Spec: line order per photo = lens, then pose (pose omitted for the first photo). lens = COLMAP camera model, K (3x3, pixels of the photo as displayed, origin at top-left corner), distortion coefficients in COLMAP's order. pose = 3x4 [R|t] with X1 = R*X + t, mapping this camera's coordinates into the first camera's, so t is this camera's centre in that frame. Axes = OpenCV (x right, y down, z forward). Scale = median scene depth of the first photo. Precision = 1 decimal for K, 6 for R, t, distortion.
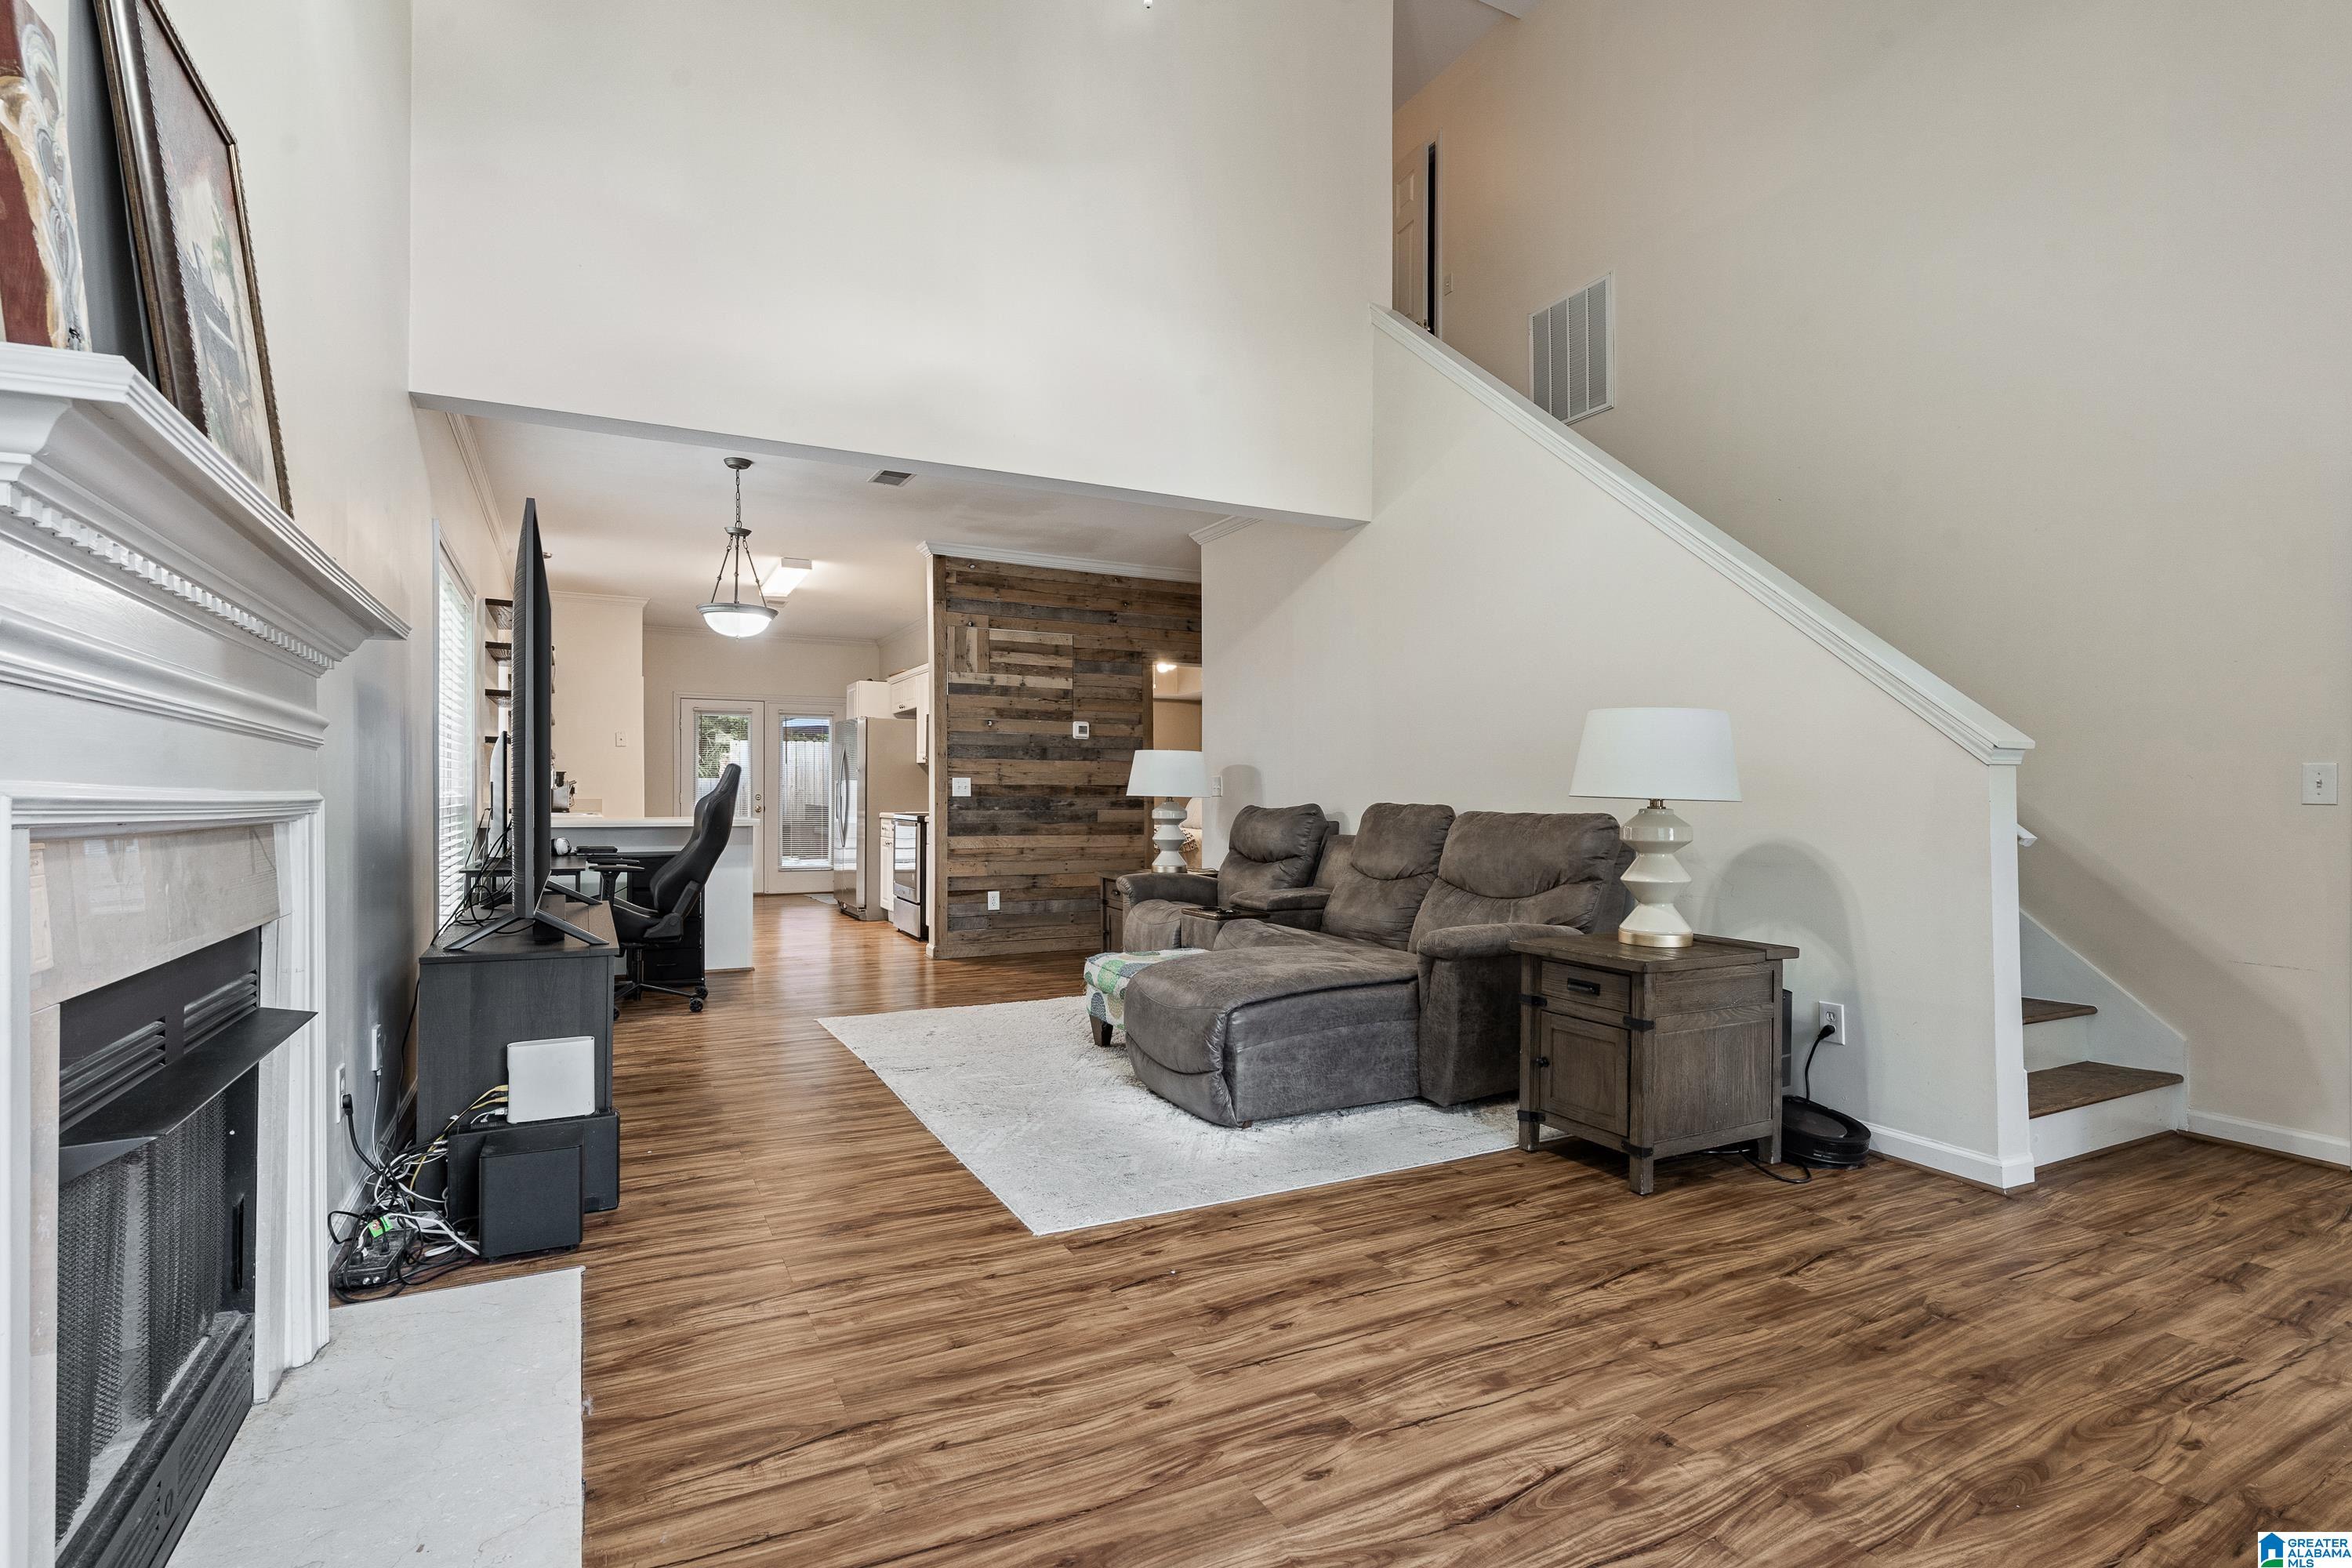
lens RADIAL K [[1140.5, 0, 1172.5], [0, 1140.5, 778.6], [0, 0, 1]] dist [-0.005471, -0.000575]
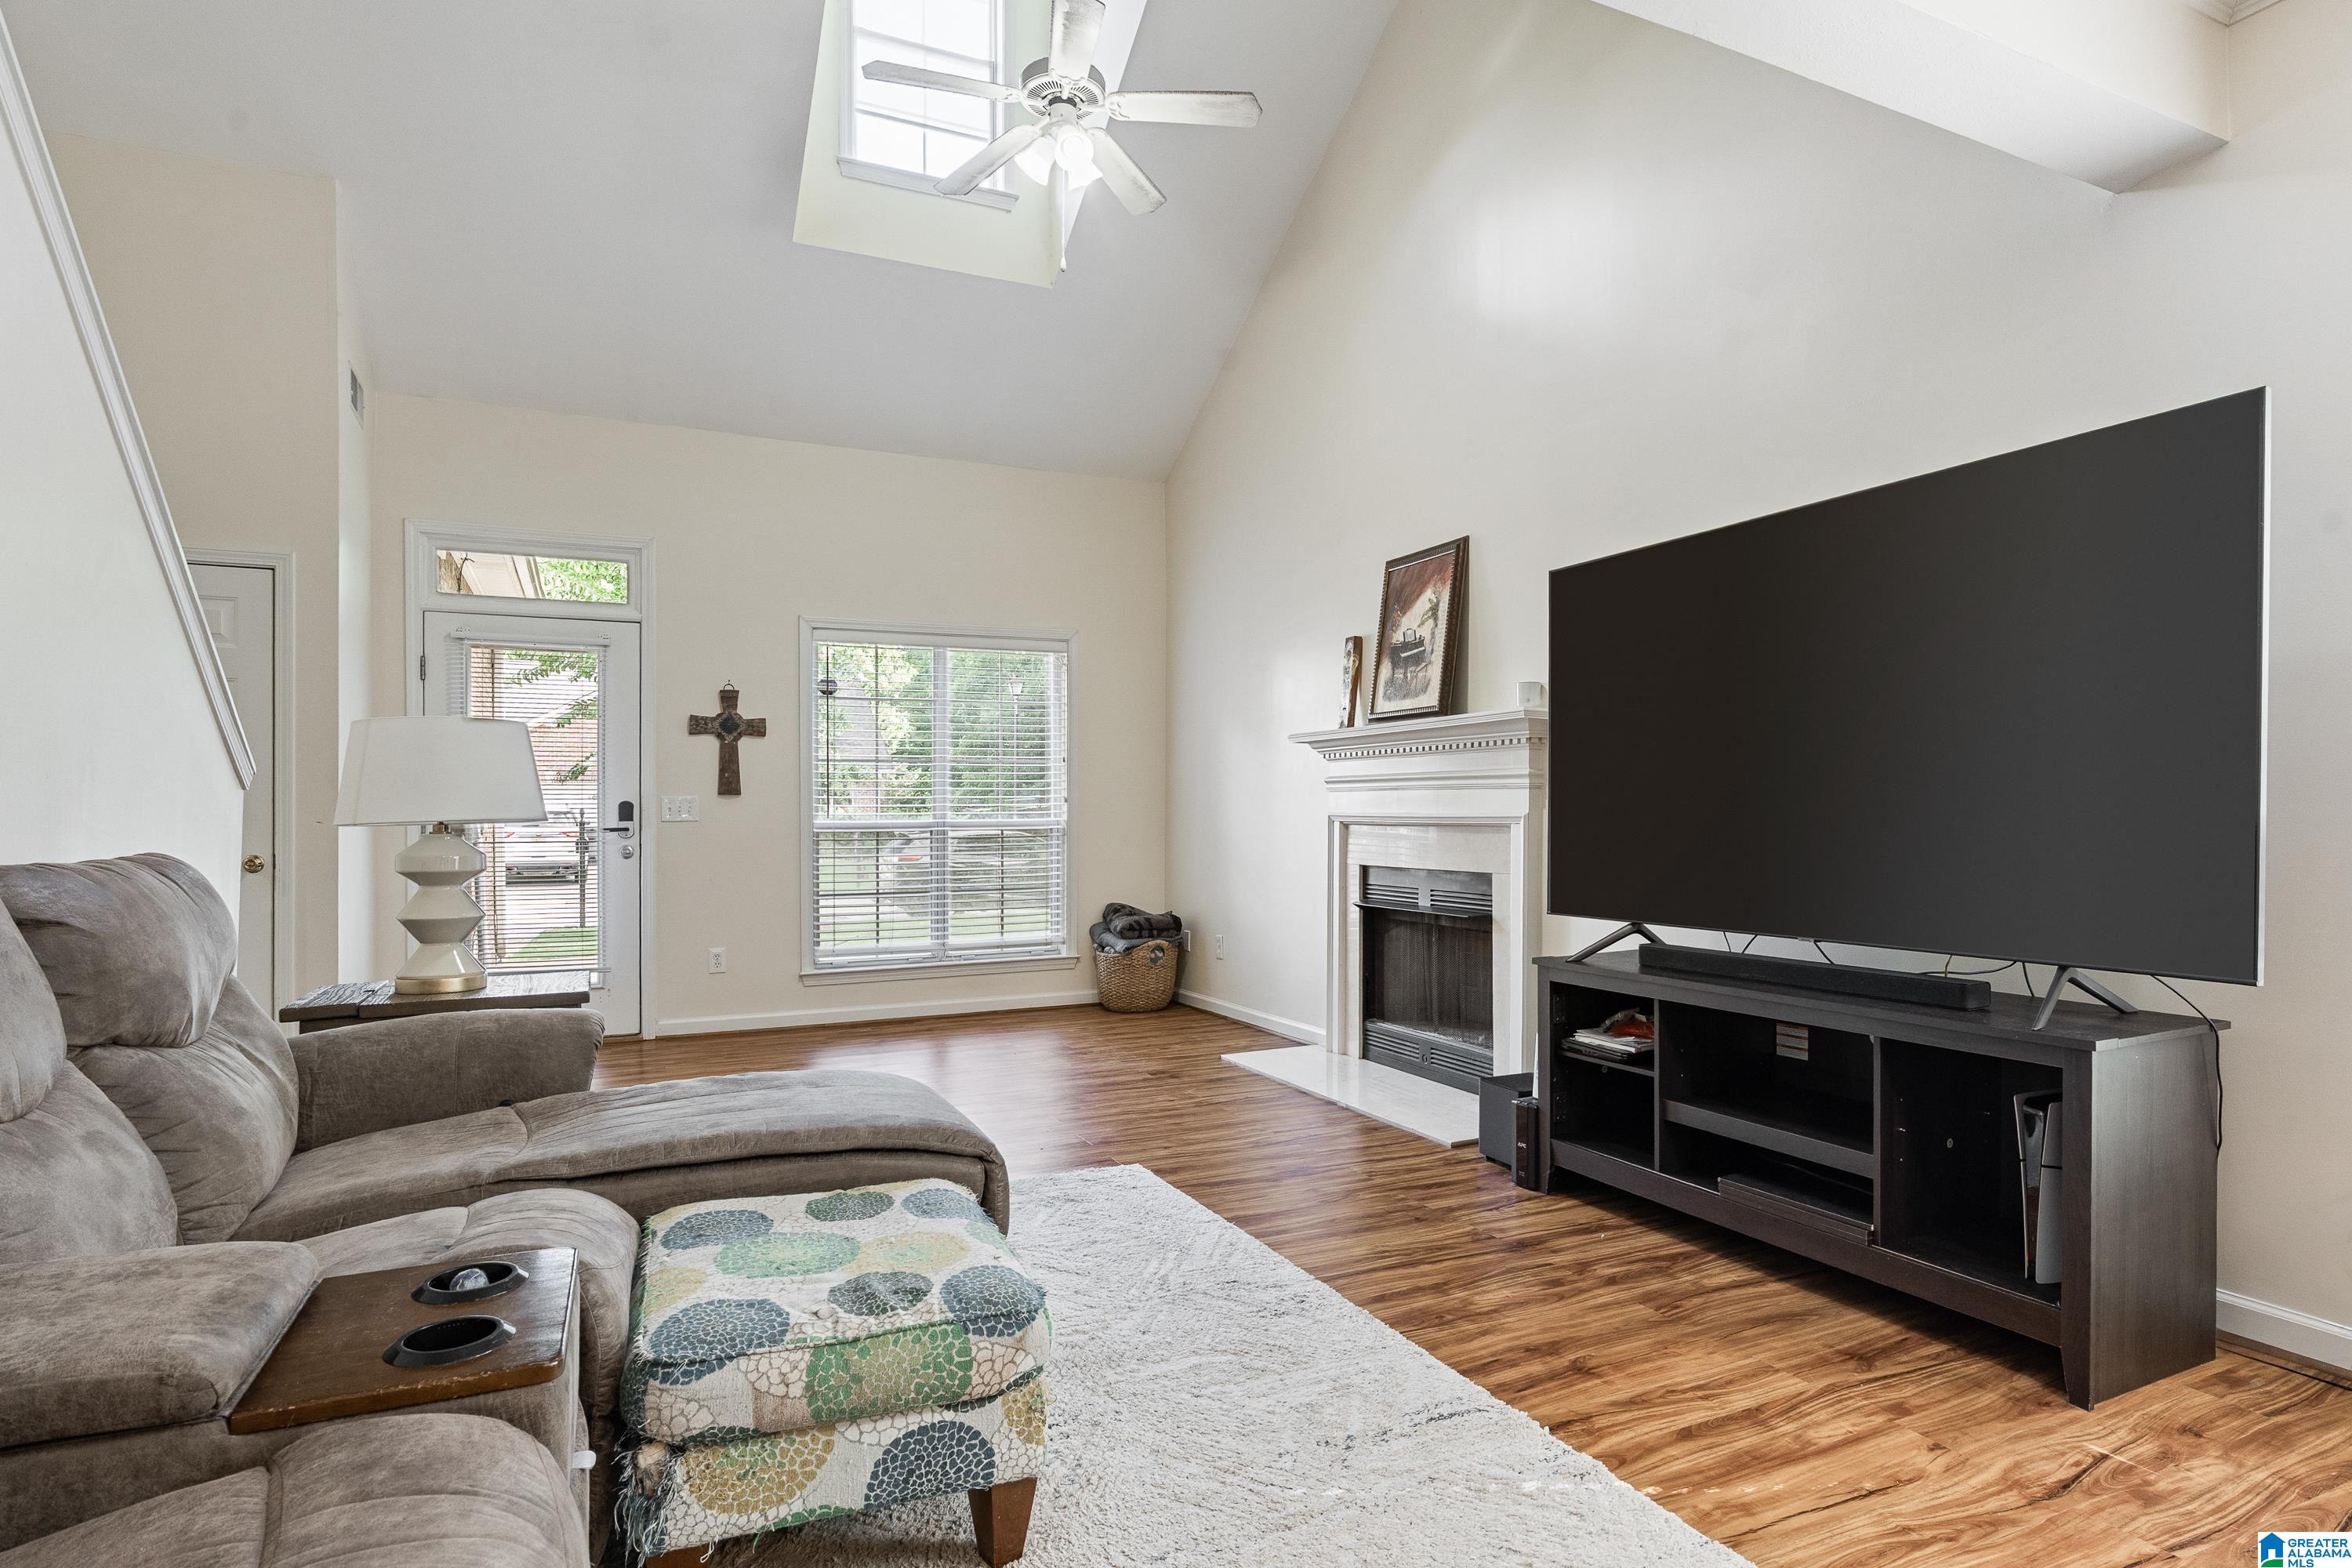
lens RADIAL K [[1198.2, 0, 1173.1], [0, 1198.2, 787.5], [0, 0, 1]] dist [-0.002004, 0.000981]
pose [[-0.999144, 0.000087, 0.041365, -0.221698], [-0.000737, 0.999802, -0.019888, 0.007751], [-0.041358, -0.019901, -0.998946, 2.451844]]
